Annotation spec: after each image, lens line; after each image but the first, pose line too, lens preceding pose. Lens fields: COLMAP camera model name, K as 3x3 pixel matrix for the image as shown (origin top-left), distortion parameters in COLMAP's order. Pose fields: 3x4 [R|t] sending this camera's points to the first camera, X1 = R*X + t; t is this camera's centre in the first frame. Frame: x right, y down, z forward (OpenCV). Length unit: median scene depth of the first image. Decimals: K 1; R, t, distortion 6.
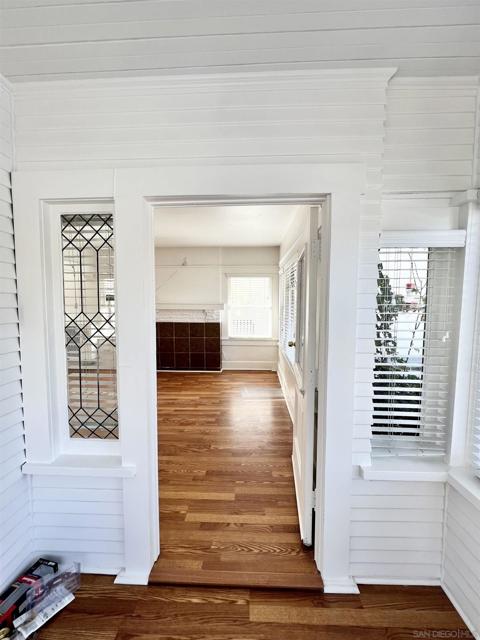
lens RADIAL K [[255.2, 0, 240.0], [0, 255.2, 320.0], [0, 0, 1]] dist [-0.001605, -0.000172]
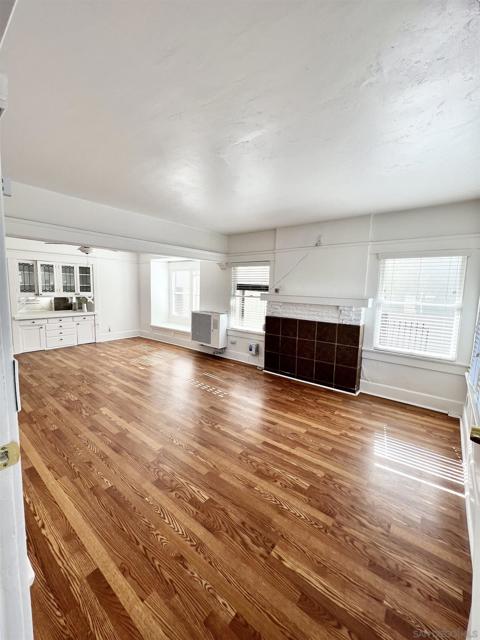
lens RADIAL K [[256.6, 0, 240.0], [0, 256.6, 320.0], [0, 0, 1]] dist [-0.002463, -0.000423]
pose [[0.813383, 0.088884, -0.574898, 0.054397], [-0.070716, 0.996037, 0.053945, -0.019487], [0.577415, -0.003223, 0.816445, 0.246908]]
